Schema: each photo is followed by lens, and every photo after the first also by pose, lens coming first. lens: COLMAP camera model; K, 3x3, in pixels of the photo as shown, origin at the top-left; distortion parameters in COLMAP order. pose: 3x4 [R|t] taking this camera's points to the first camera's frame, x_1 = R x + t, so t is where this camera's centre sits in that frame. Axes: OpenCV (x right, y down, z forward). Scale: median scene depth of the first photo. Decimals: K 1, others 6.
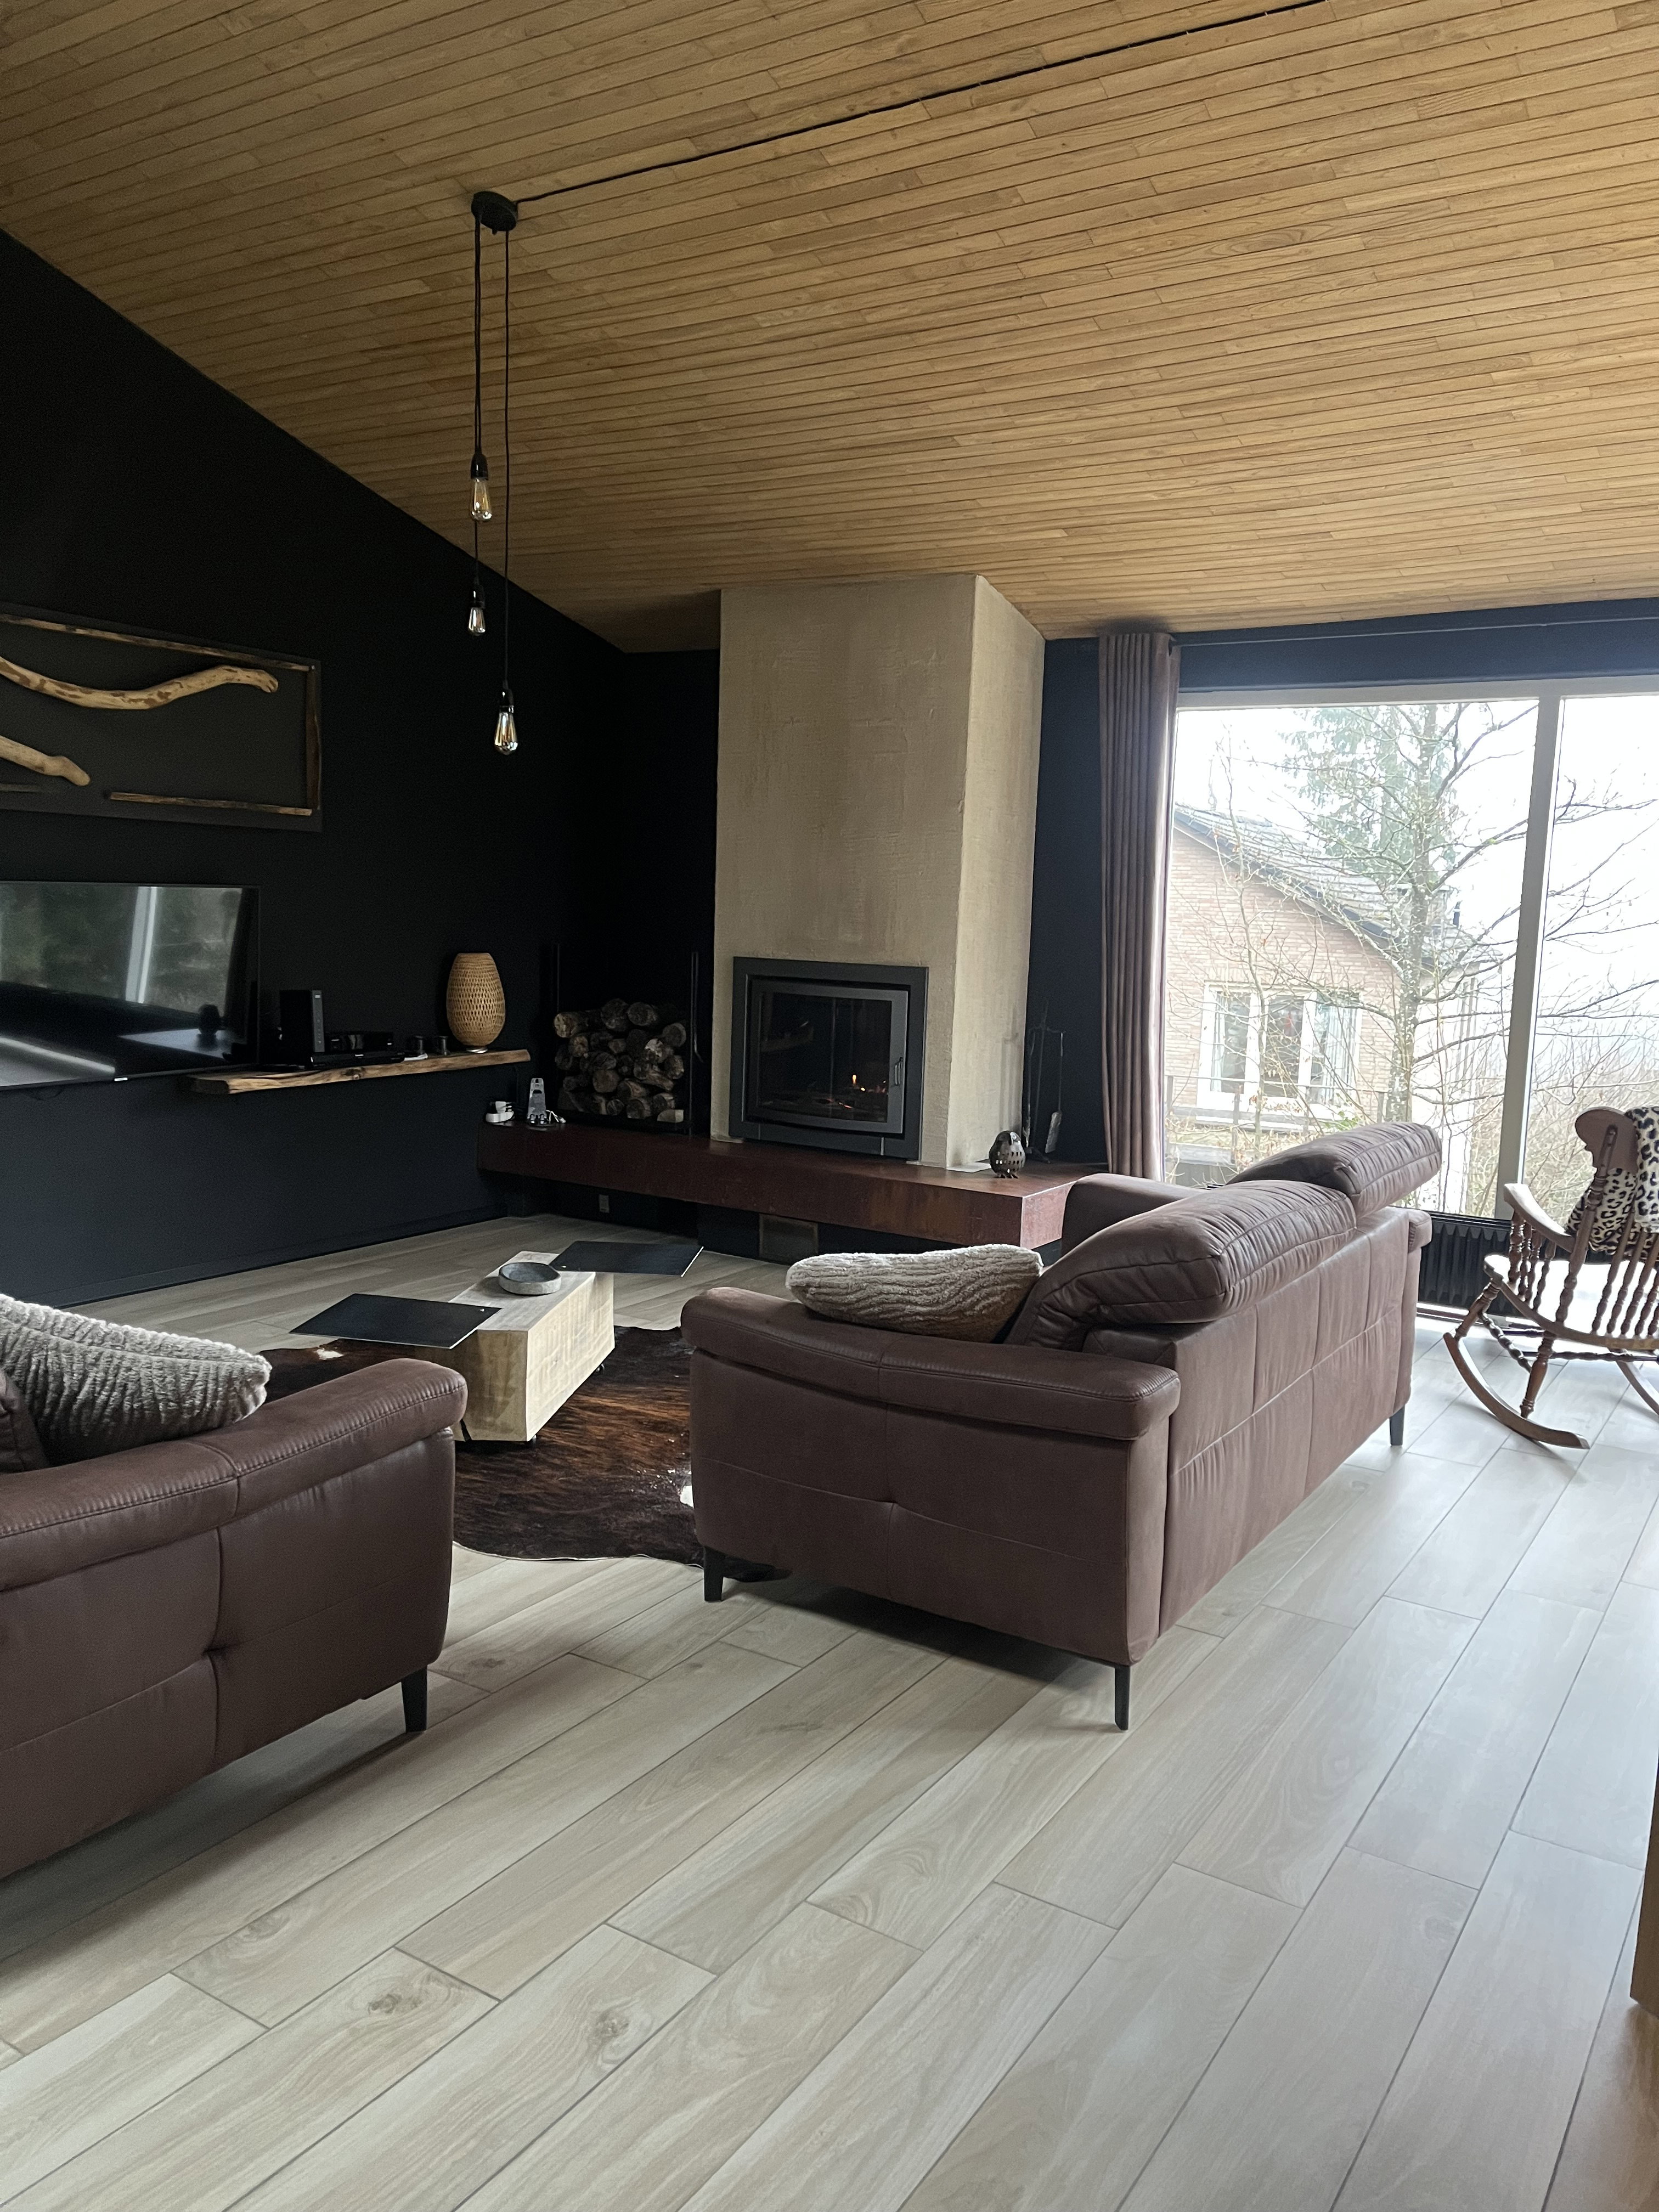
lens RADIAL K [[1698.7, 0, 824.2], [0, 1698.7, 1116.7], [0, 0, 1]] dist [0.078172, -0.091848]
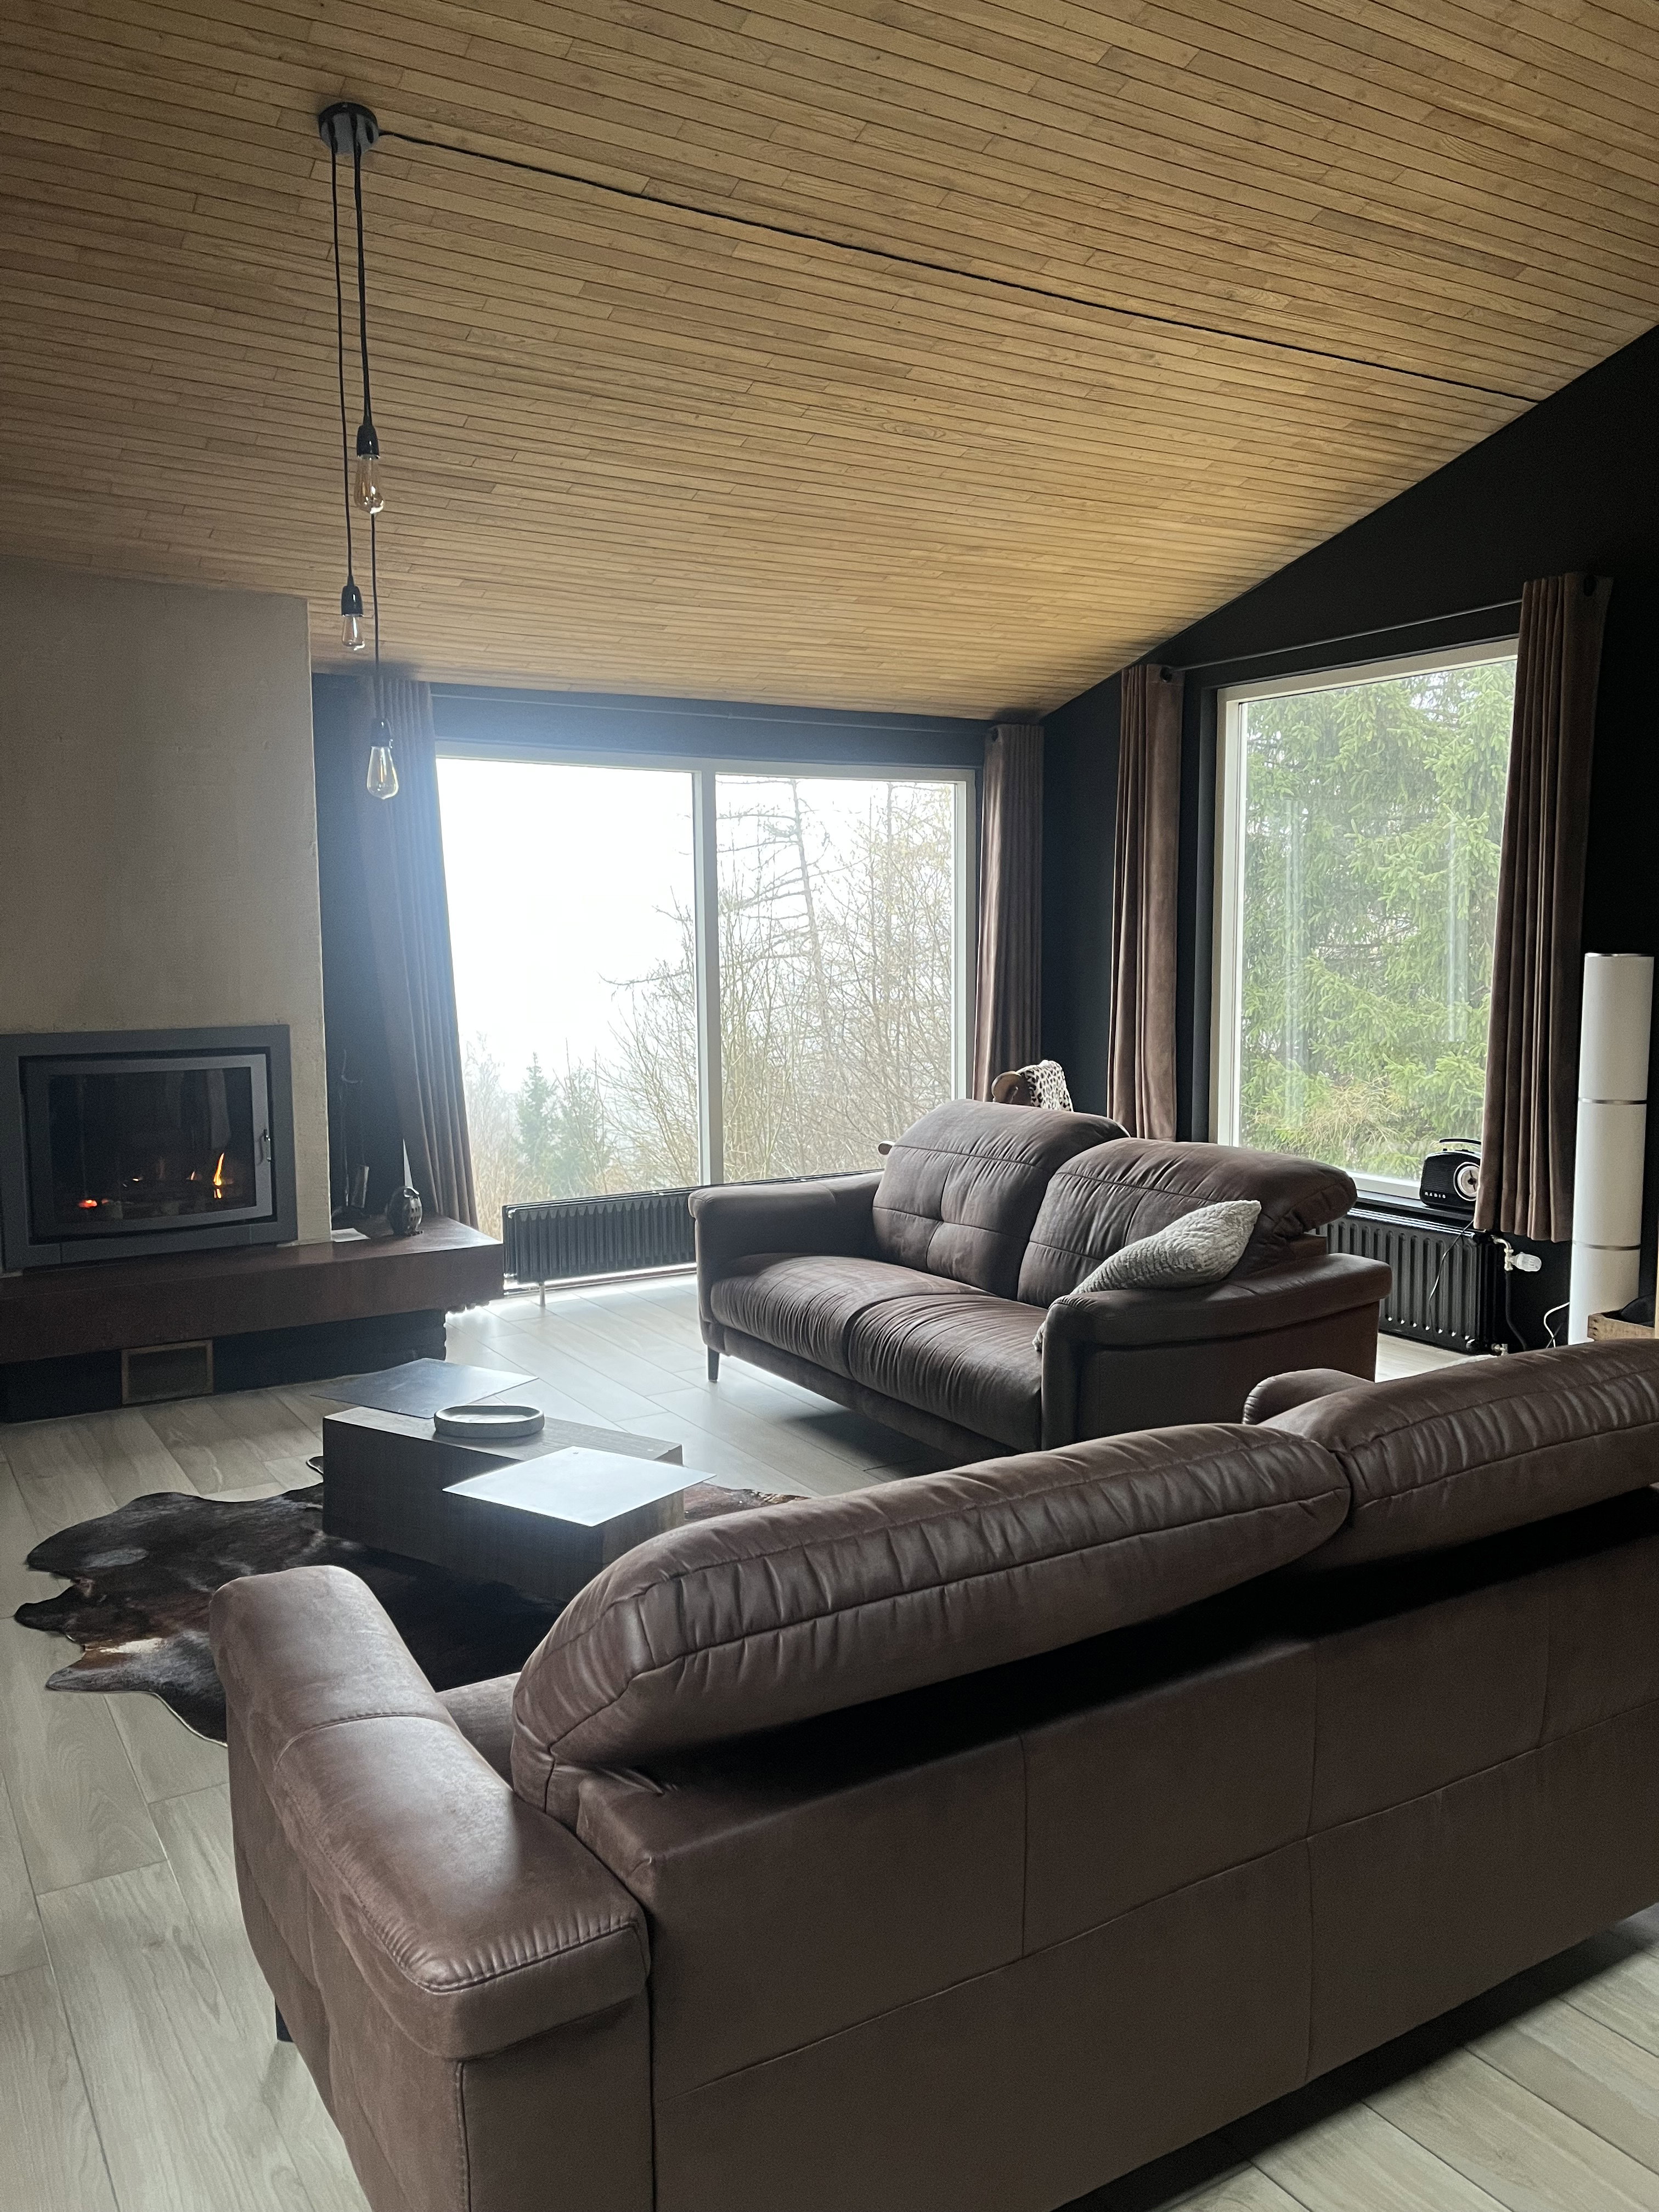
lens RADIAL K [[1698.7, 0, 824.2], [0, 1698.7, 1116.7], [0, 0, 1]] dist [0.078172, -0.091848]
pose [[0.419761, -0.135176, 0.897512, -0.852416], [0.138452, 0.986811, 0.083872, -0.102718], [-0.897013, 0.089056, 0.432940, 0.475906]]
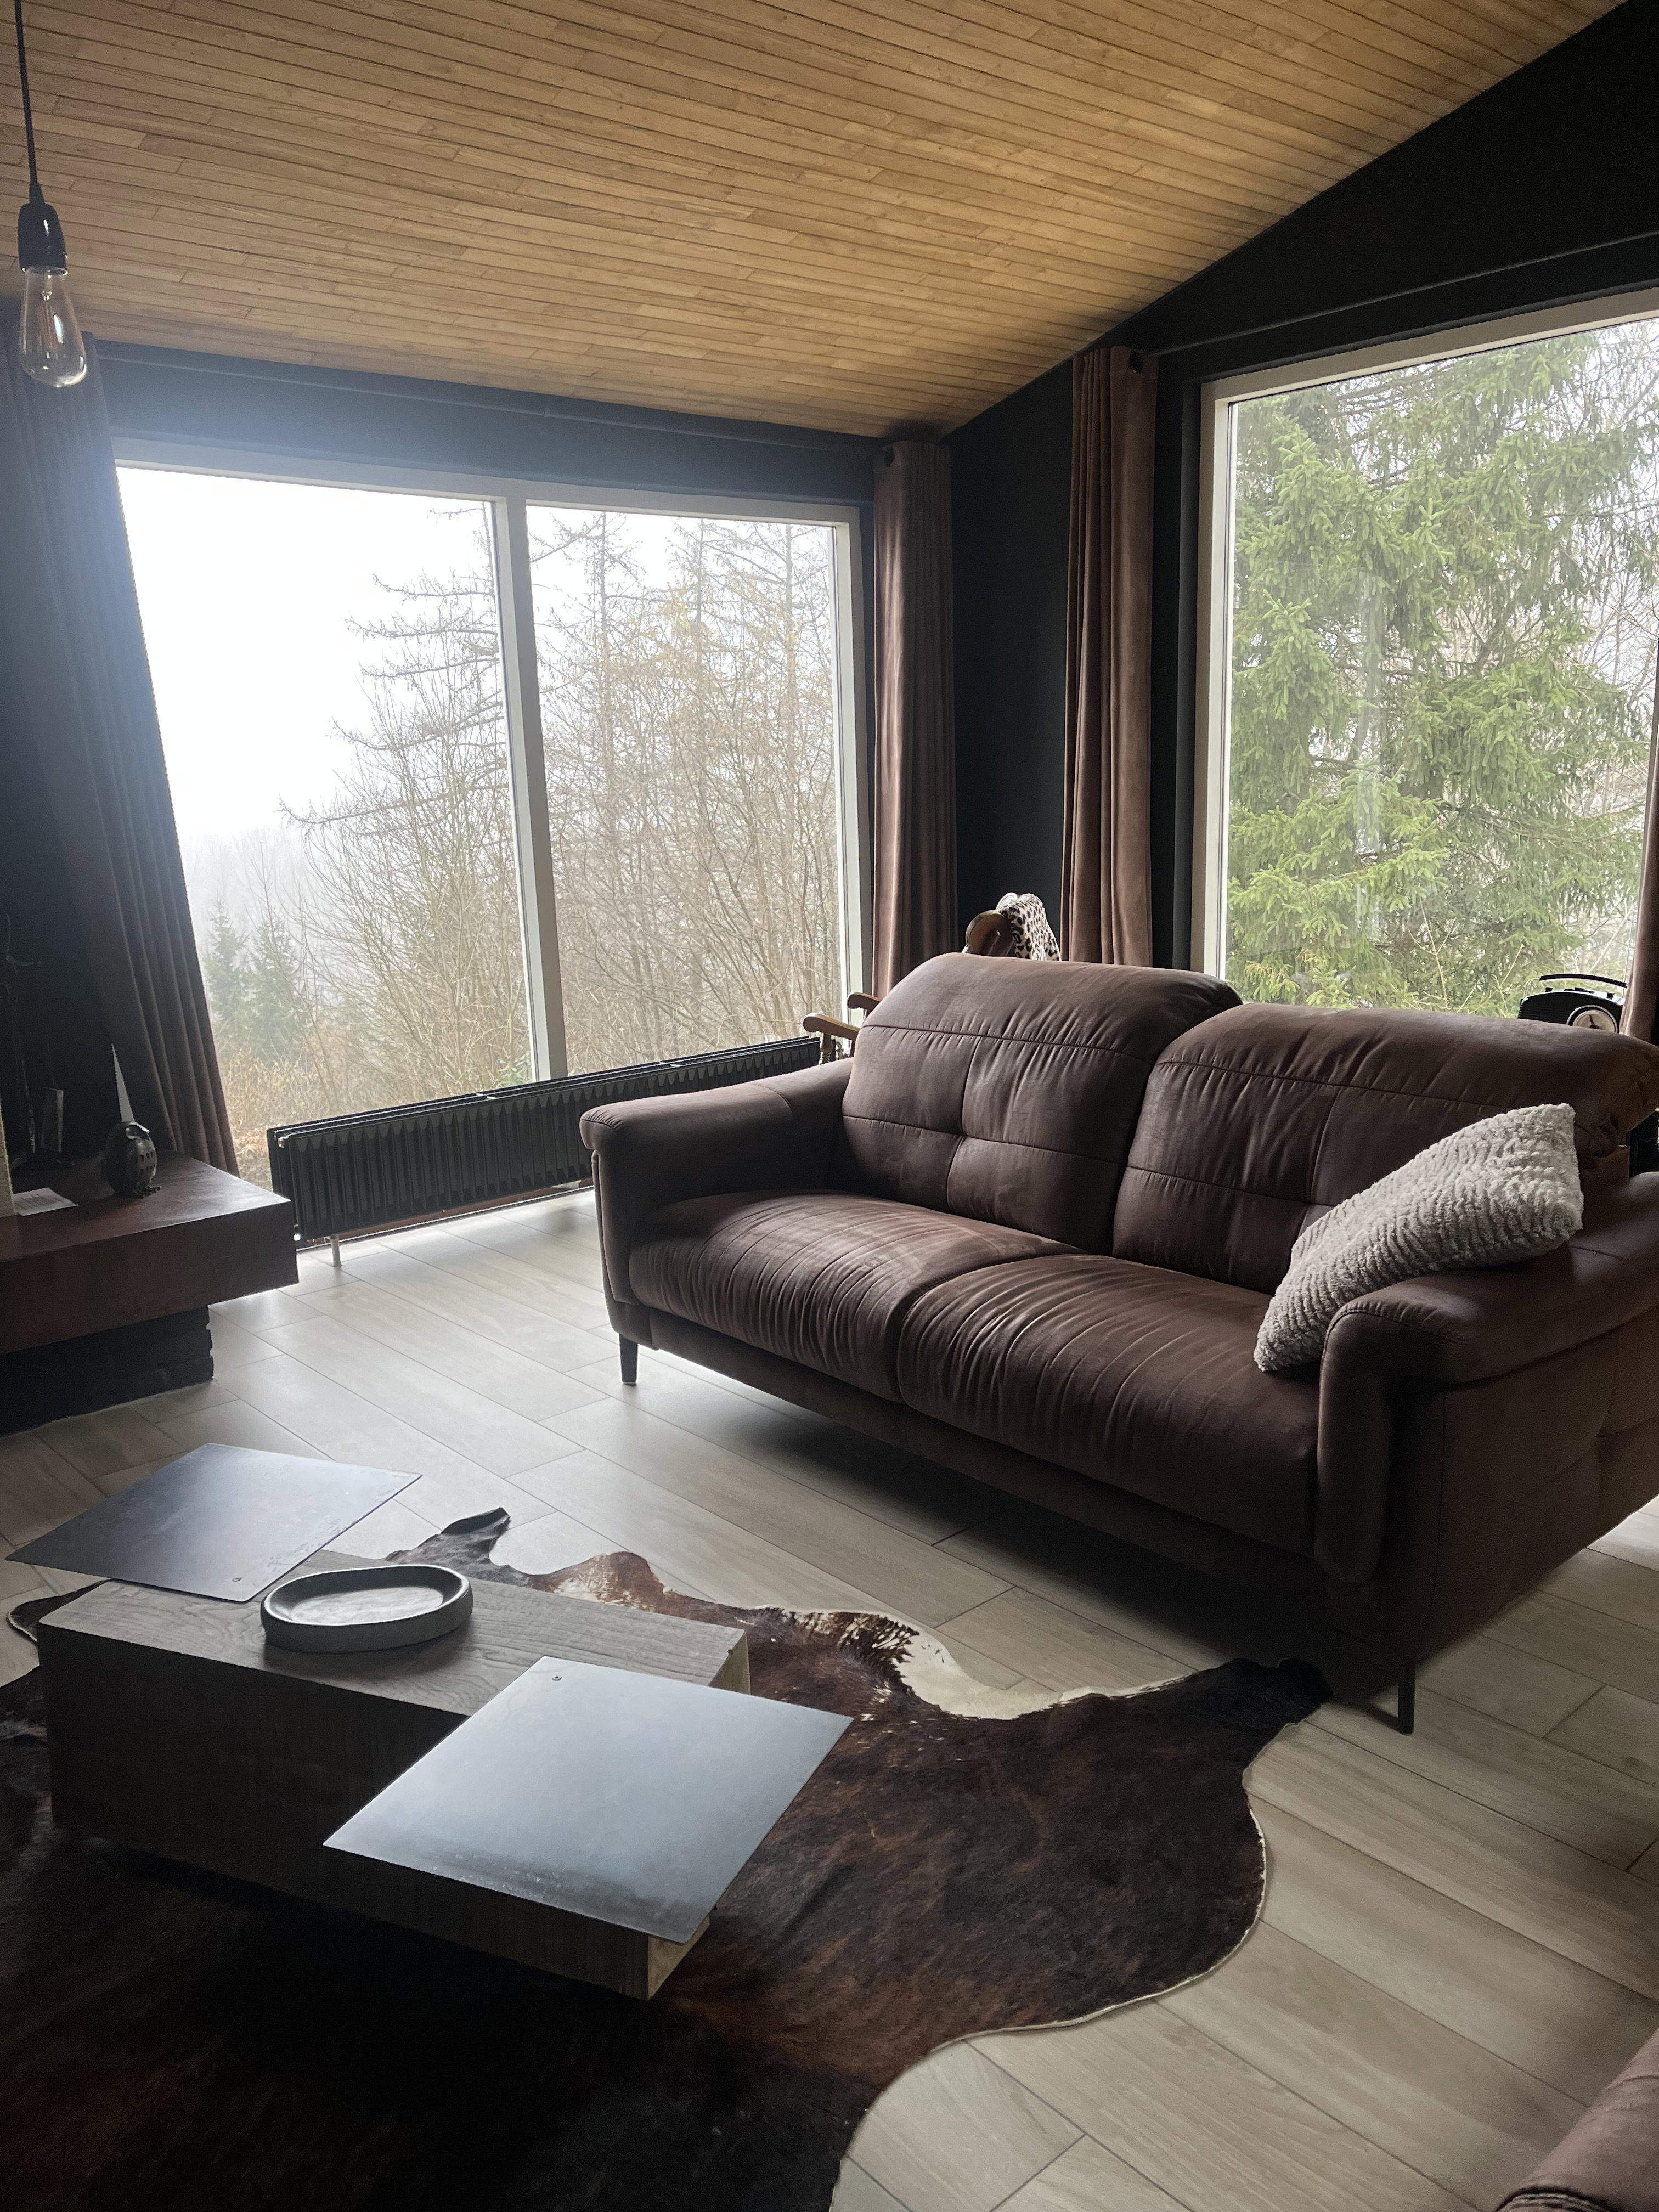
lens RADIAL K [[1698.7, 0, 824.2], [0, 1698.7, 1116.7], [0, 0, 1]] dist [0.078172, -0.091848]
pose [[0.256124, -0.241808, 0.935911, -0.552907], [0.164775, 0.964958, 0.204220, -0.105657], [-0.952497, 0.101909, 0.286993, 0.739439]]
